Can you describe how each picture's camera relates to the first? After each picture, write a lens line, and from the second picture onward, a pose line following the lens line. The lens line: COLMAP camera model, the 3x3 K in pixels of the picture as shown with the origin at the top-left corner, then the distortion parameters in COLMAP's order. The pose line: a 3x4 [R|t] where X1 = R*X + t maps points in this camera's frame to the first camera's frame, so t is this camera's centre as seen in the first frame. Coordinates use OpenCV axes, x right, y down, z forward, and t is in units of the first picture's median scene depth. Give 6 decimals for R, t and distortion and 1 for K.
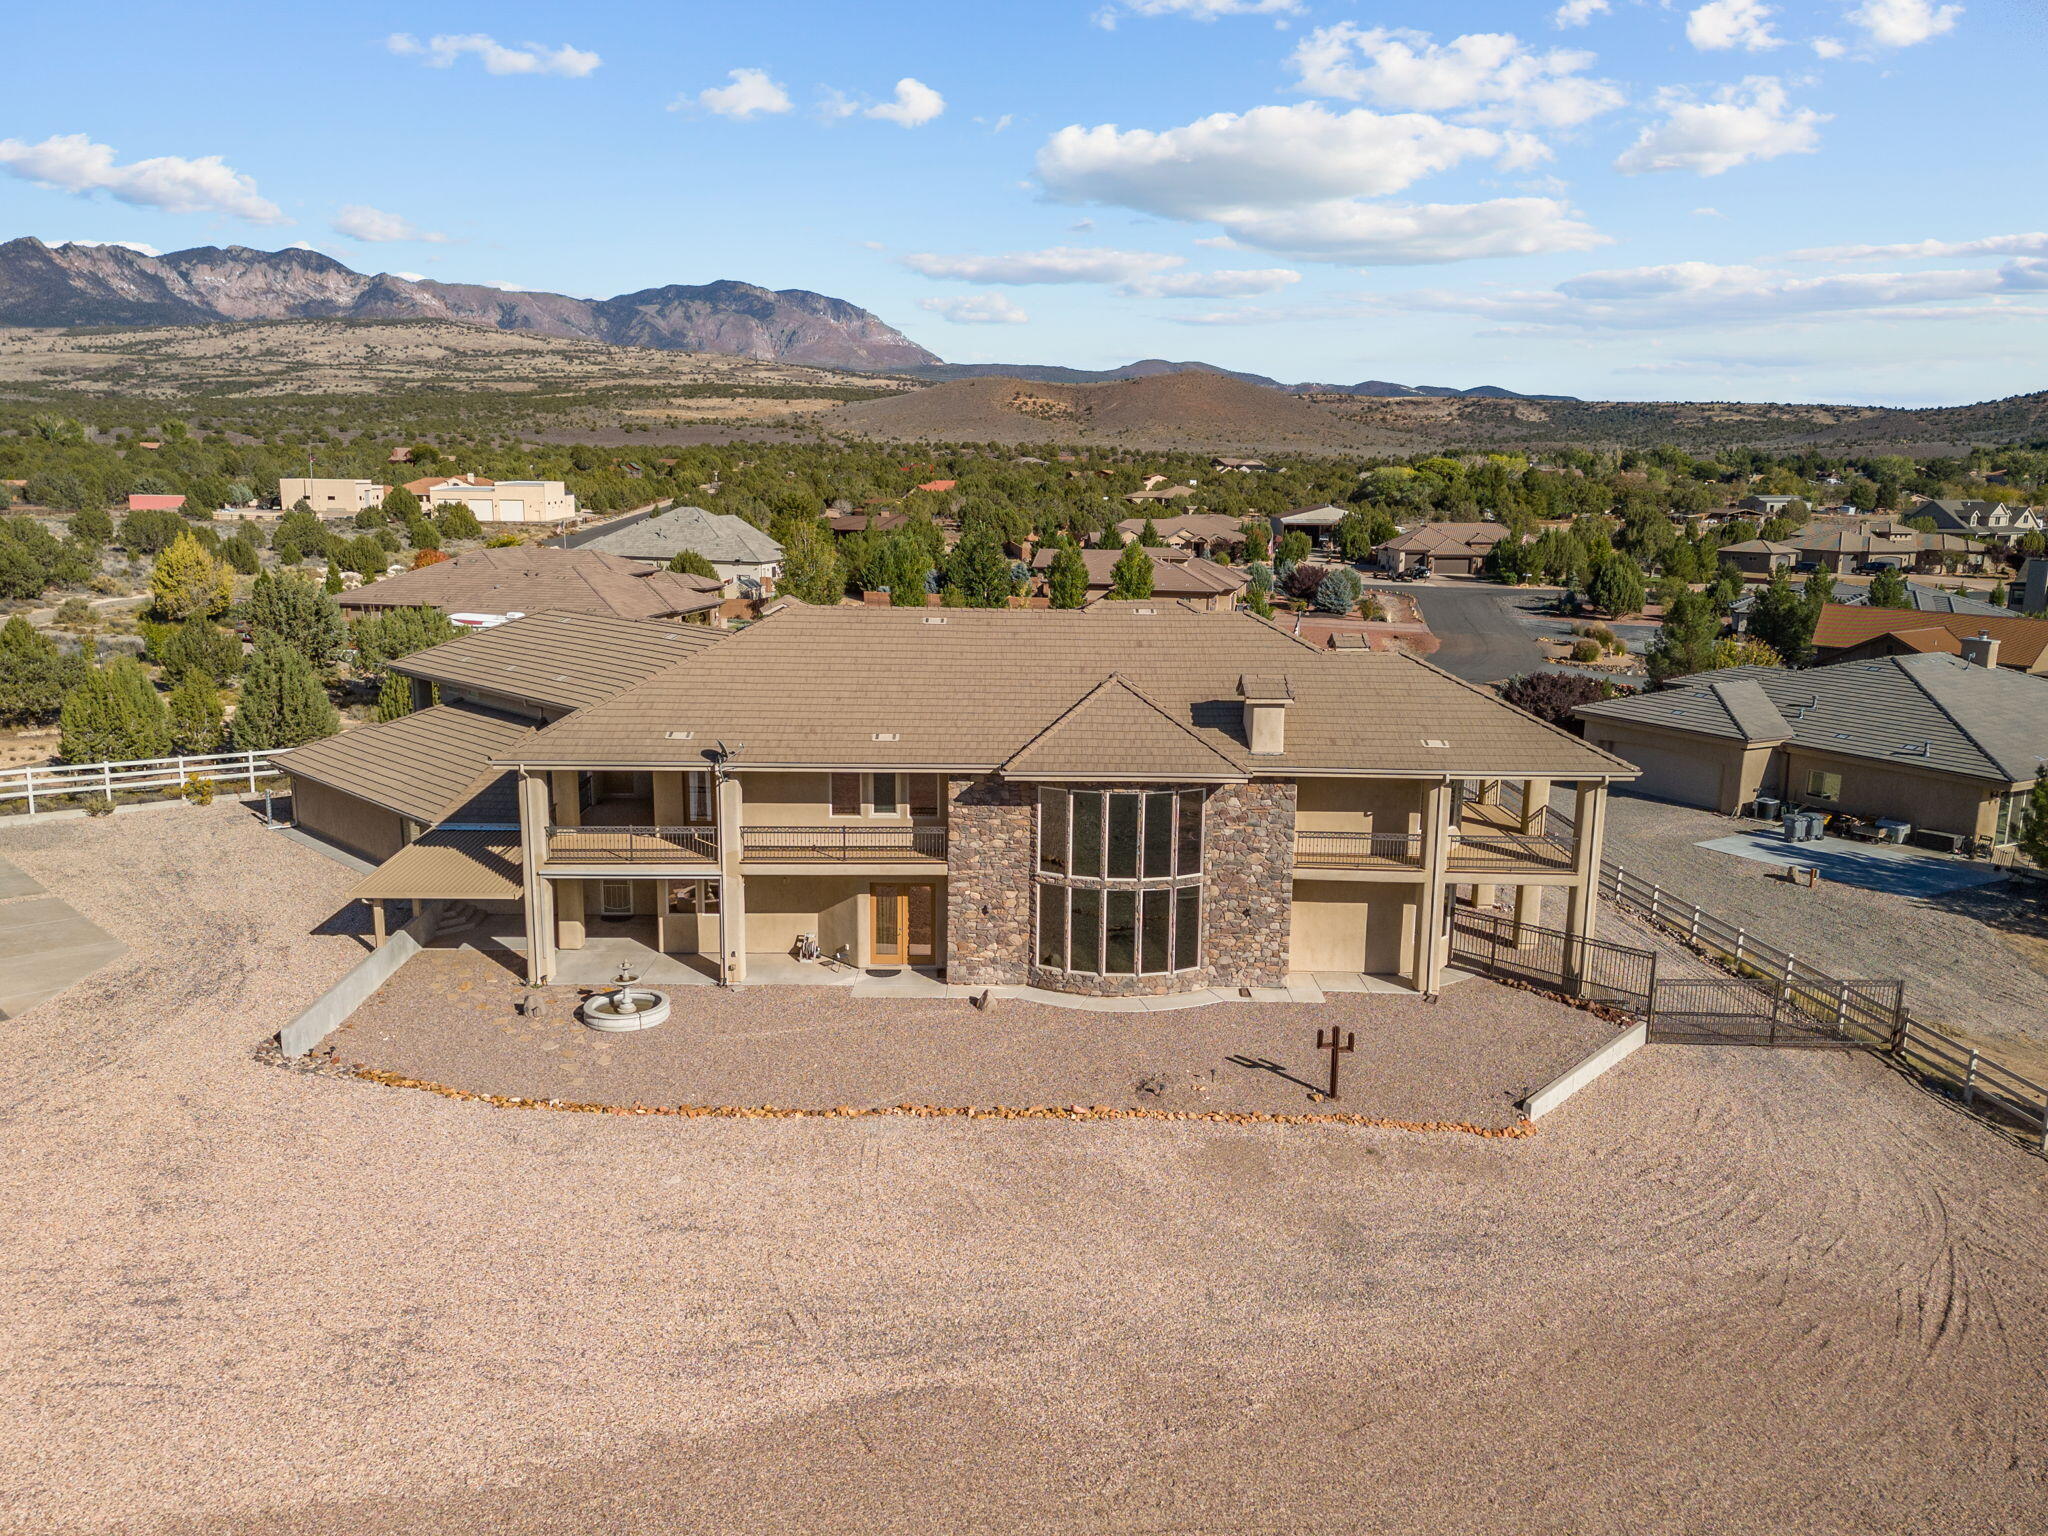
lens RADIAL K [[1504.3, 0, 1019.2], [0, 1504.3, 763.3], [0, 0, 1]] dist [0.062499, -0.053161]
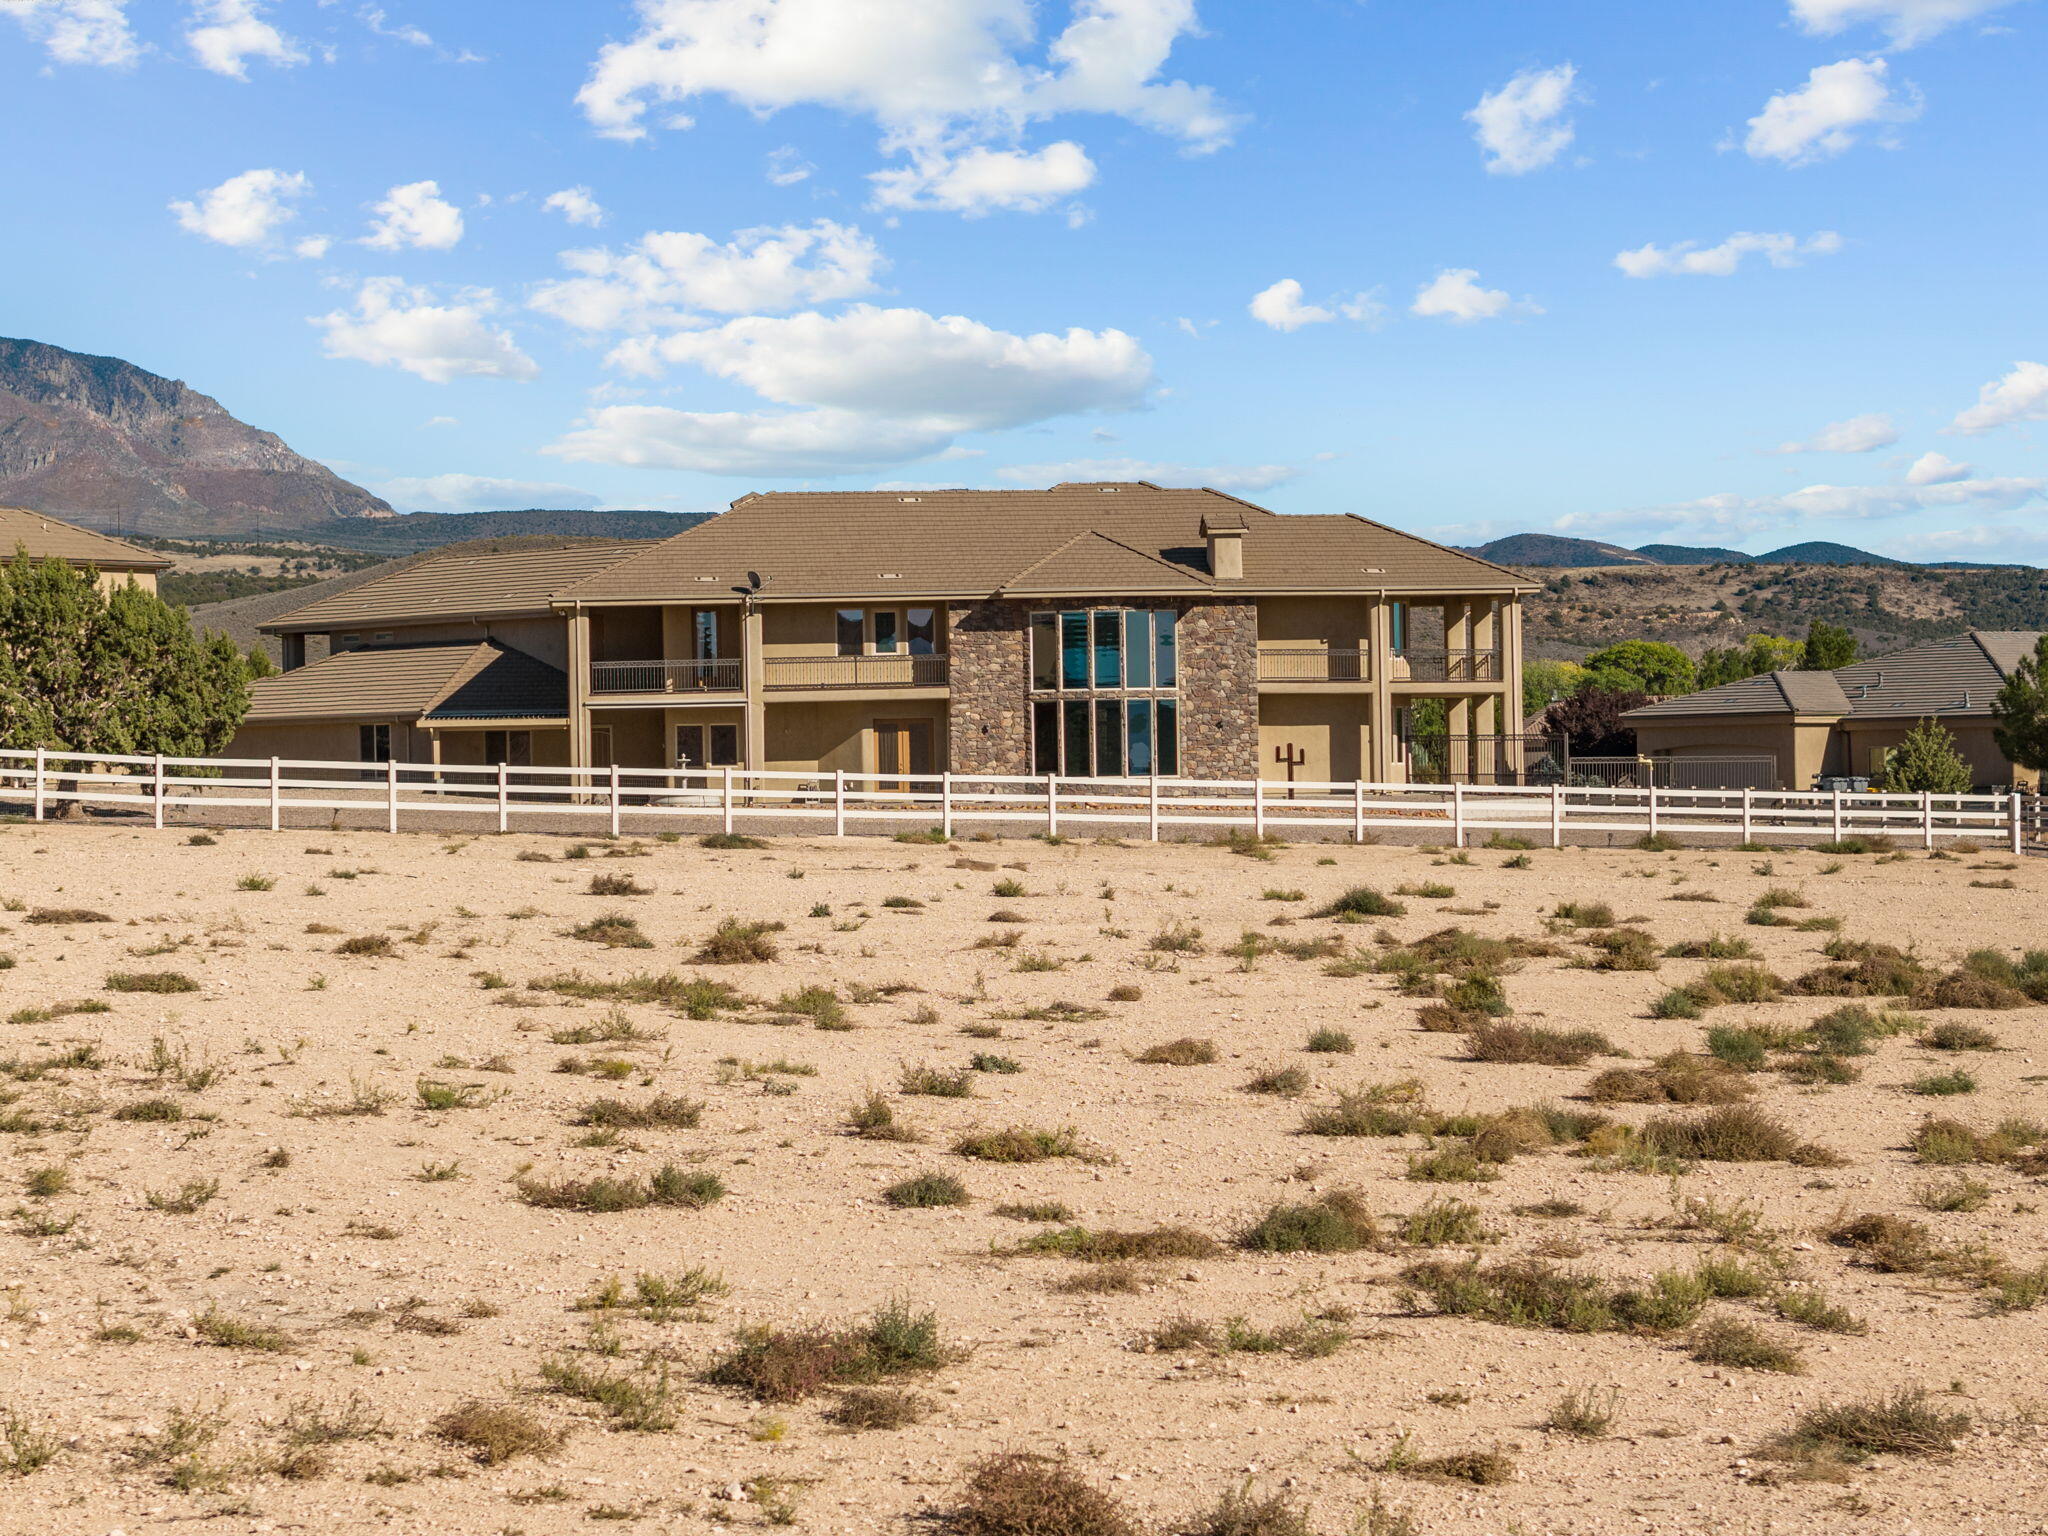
lens RADIAL K [[4199.2, 0, 1043.8], [0, 4199.2, 777.6], [0, 0, 1]] dist [-0.144383, 0.000000]
pose [[0.994043, -0.028474, 0.105200, -0.216823], [0.048249, 0.980497, -0.190521, 0.513696], [-0.097723, 0.194461, 0.976030, -1.425714]]
